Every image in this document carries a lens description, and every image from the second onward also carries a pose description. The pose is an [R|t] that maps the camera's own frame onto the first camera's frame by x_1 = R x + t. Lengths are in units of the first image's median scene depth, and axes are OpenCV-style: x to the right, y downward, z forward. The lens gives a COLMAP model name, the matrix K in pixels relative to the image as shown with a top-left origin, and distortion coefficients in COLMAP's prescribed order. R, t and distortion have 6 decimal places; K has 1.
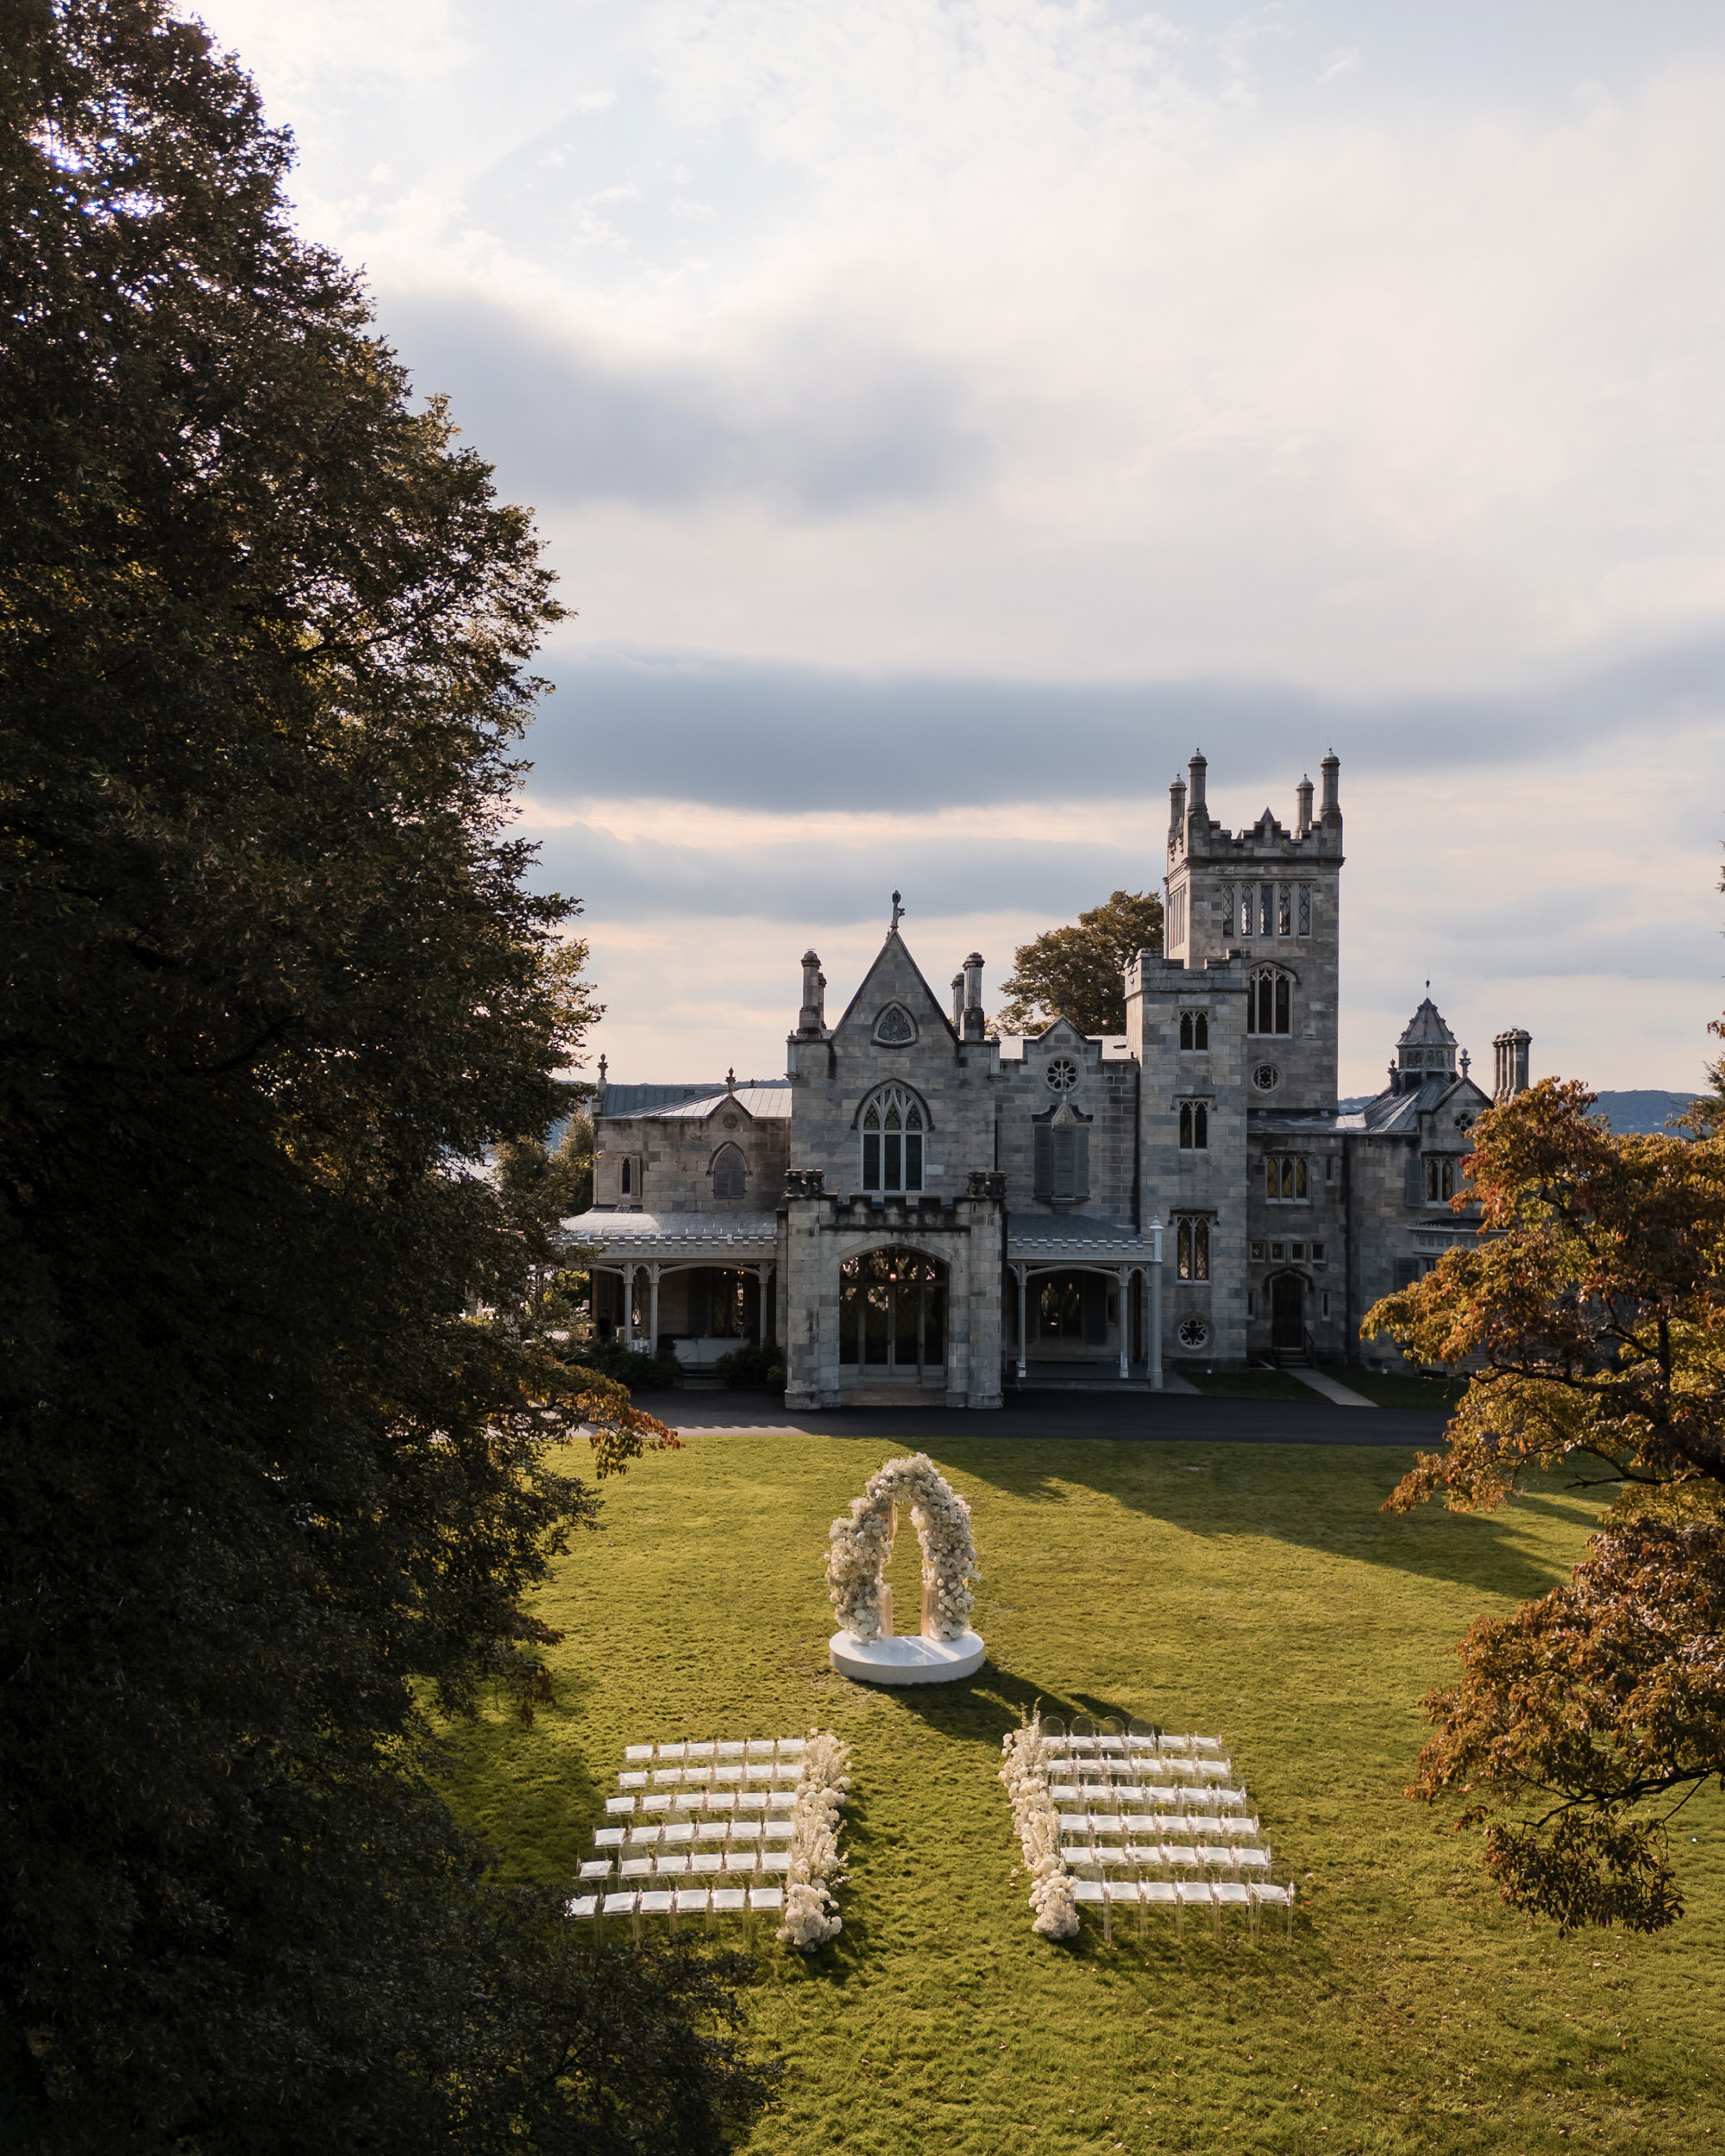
lens RADIAL K [[1803.0, 0, 853.4], [0, 1803.0, 1095.9], [0, 0, 1]] dist [0.124584, -0.001159]
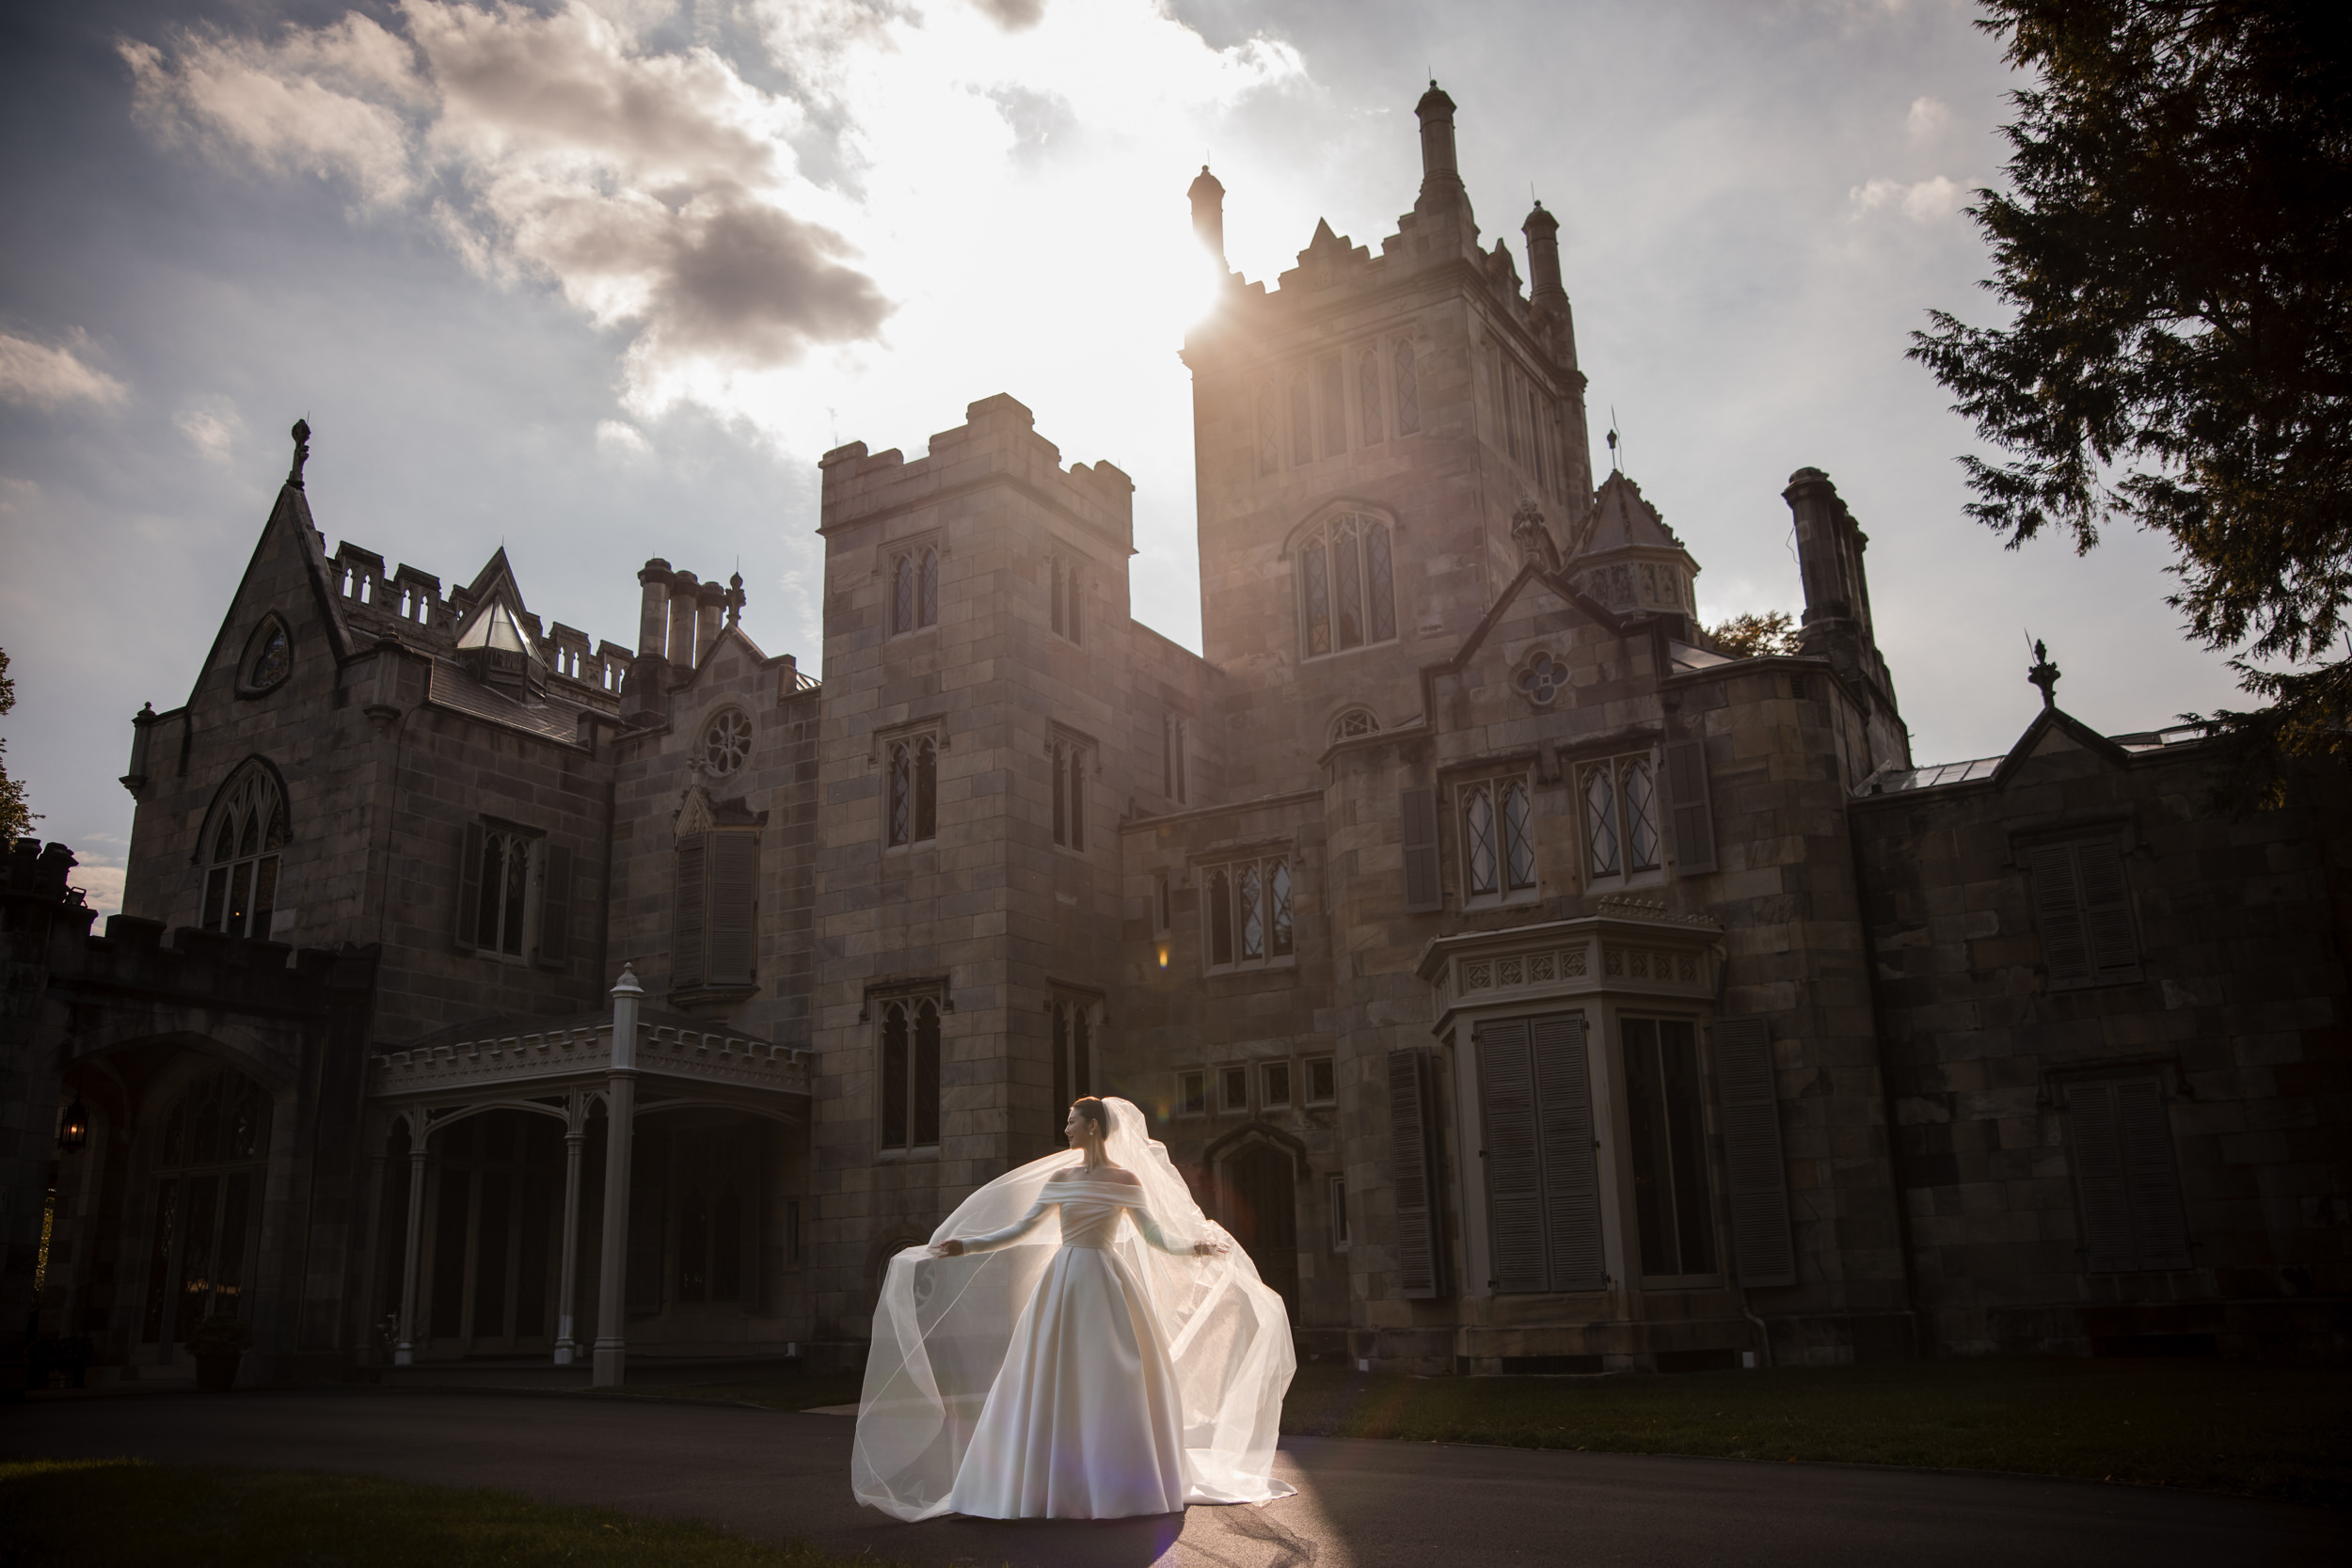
lens RADIAL K [[1853.7, 0, 1165.0], [0, 1853.7, 782.4], [0, 0, 1]] dist [-0.069760, 0.025505]
pose [[0.858019, -0.171560, -0.484119, 0.453912], [0.045257, 0.964152, -0.261462, 0.133272], [0.511620, 0.202430, 0.835025, 0.654190]]
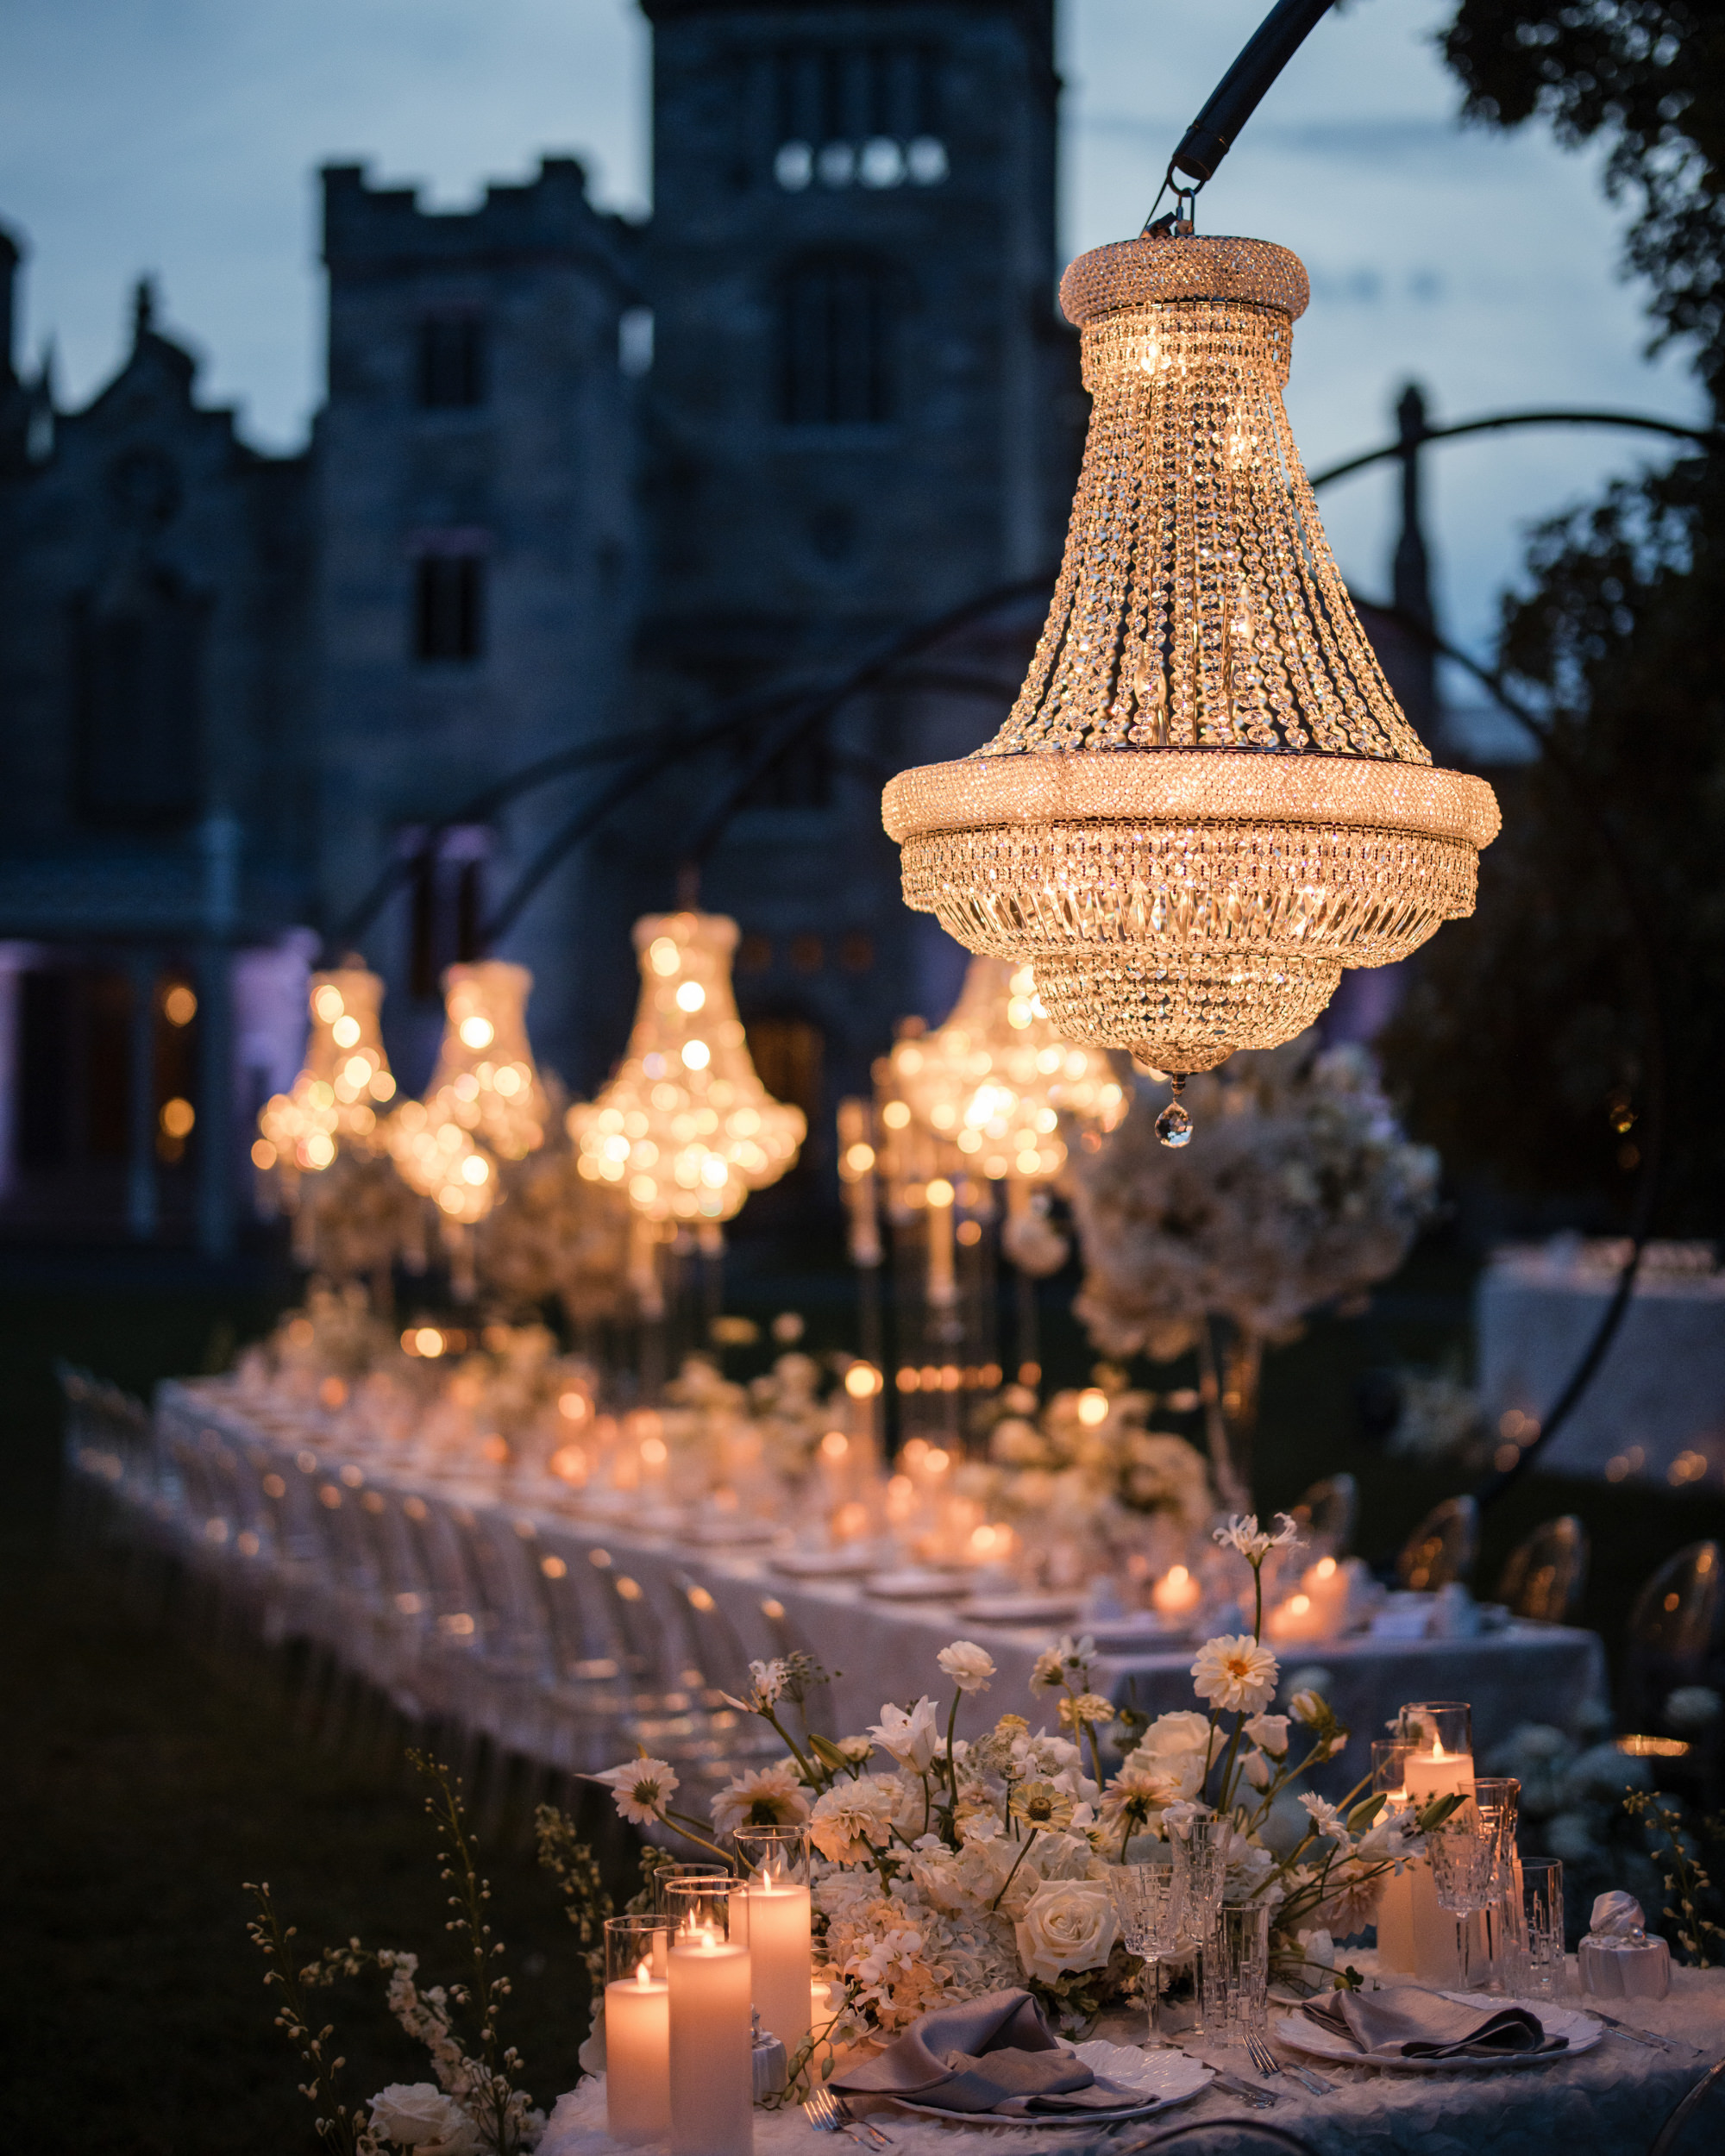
lens RADIAL K [[3582.5, 0, 870.0], [0, 3582.5, 1073.0], [0, 0, 1]] dist [-0.071375, 0.000000]
pose [[0.990885, -0.003614, -0.134662, 0.376836], [0.004972, 0.999940, 0.009751, 0.107656], [0.134619, -0.010331, 0.990844, 0.255016]]
